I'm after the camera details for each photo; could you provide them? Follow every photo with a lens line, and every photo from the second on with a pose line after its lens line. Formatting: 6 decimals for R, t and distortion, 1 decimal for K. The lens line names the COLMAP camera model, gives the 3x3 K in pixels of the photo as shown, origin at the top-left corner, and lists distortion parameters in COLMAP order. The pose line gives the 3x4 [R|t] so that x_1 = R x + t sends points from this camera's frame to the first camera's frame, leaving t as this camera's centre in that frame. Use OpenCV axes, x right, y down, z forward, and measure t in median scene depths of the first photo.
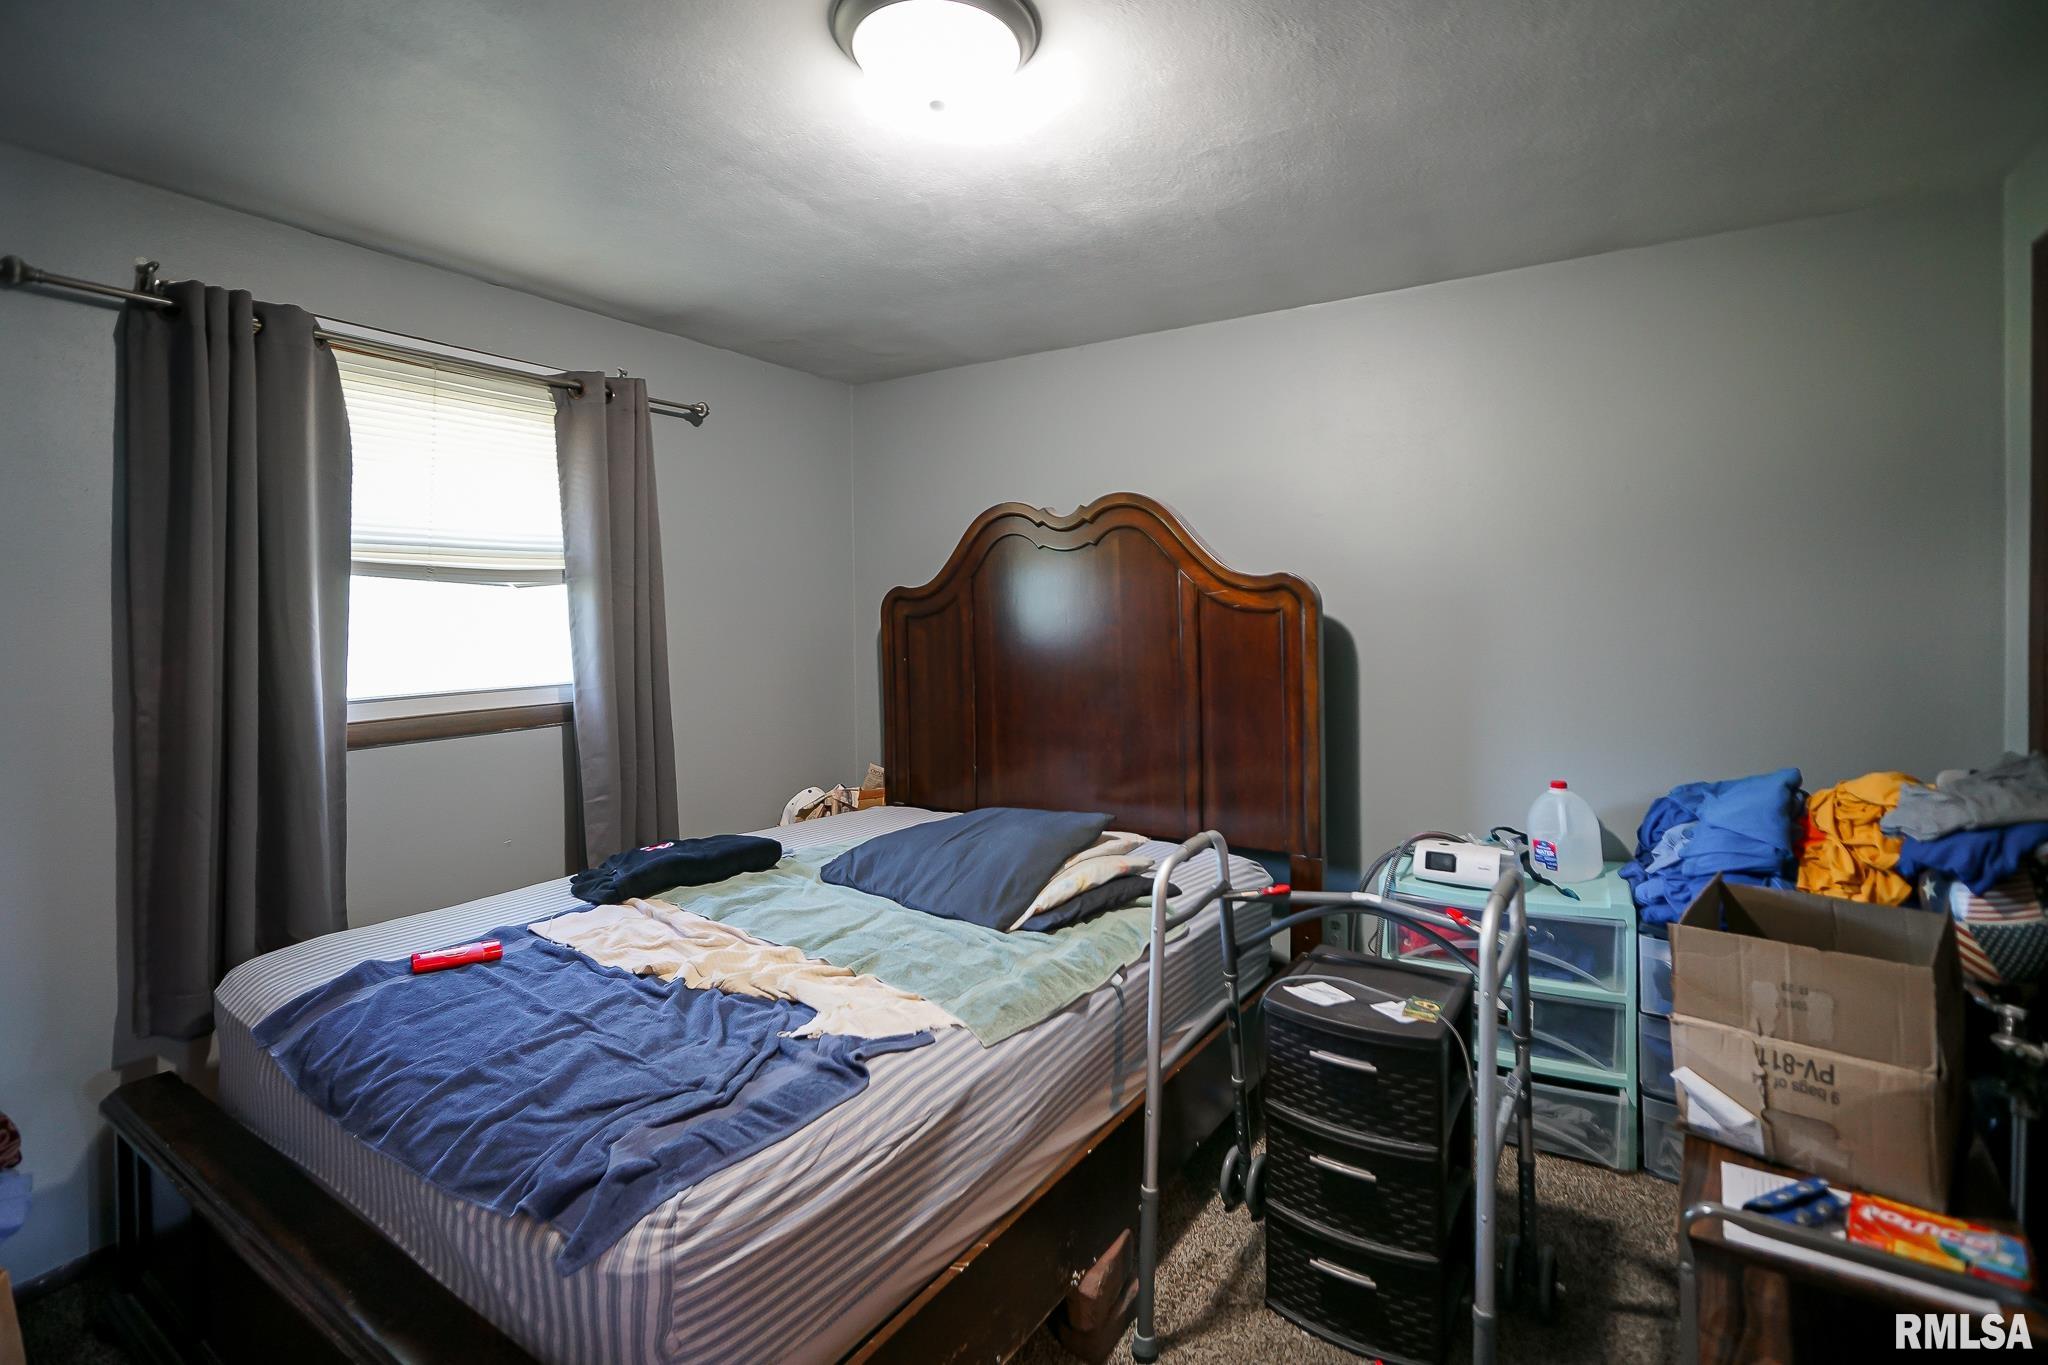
lens RADIAL K [[954.6, 0, 1061.6], [0, 954.6, 644.7], [0, 0, 1]] dist [-0.009496, 0.006544]
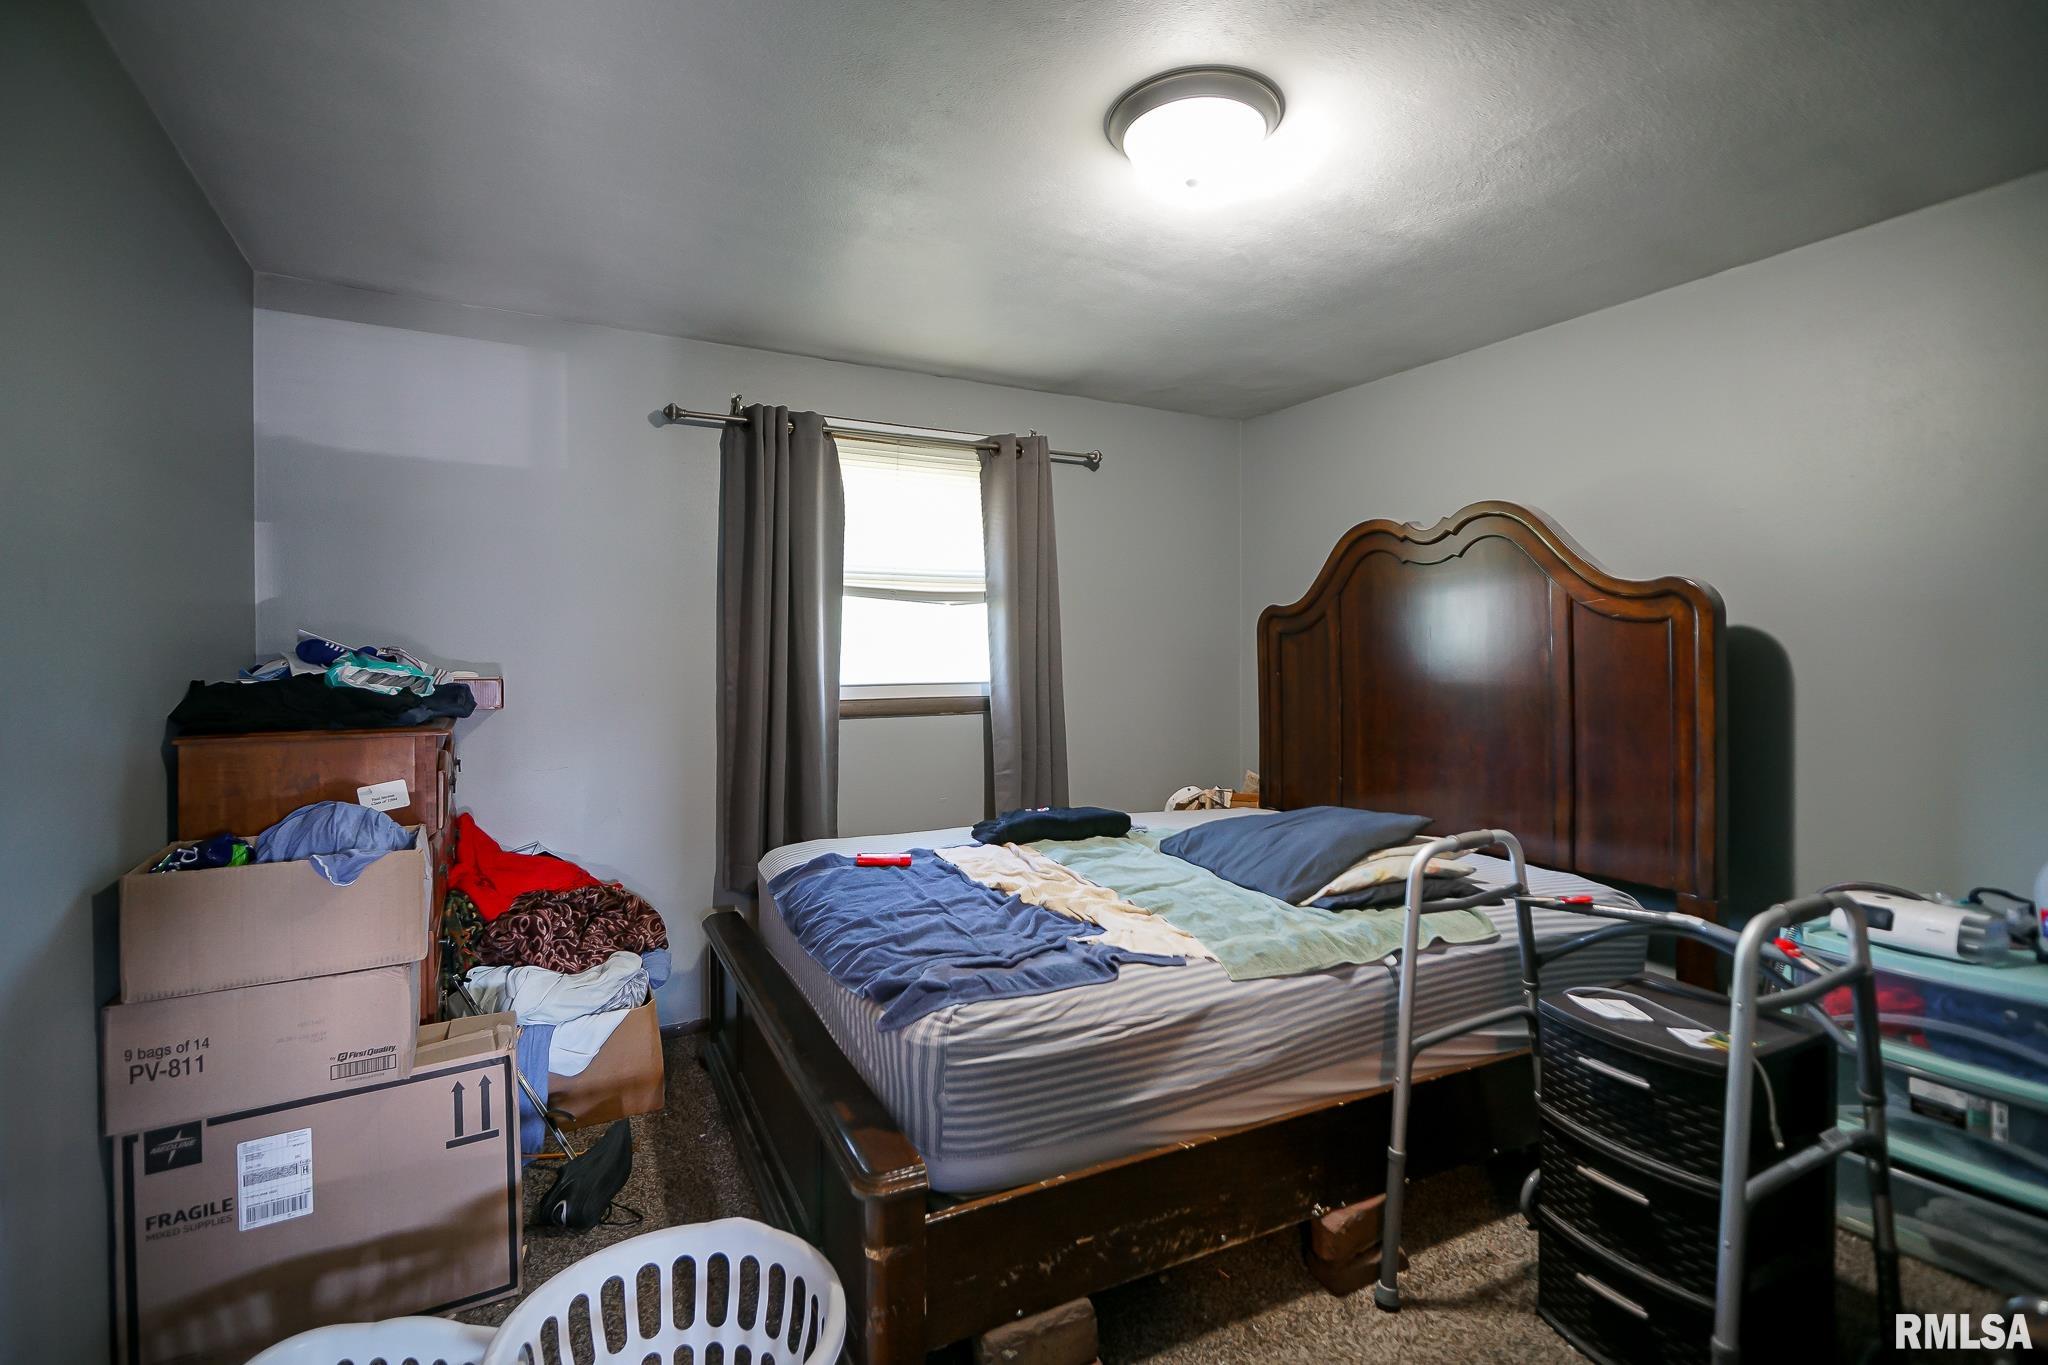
lens RADIAL K [[943.0, 0, 1033.3], [0, 943.0, 689.2], [0, 0, 1]] dist [-0.002923, 0.002531]
pose [[0.871045, 0.024846, -0.490574, 0.206423], [-0.020718, 0.999689, 0.013846, 0.043058], [0.490765, -0.001897, 0.871290, -0.096156]]
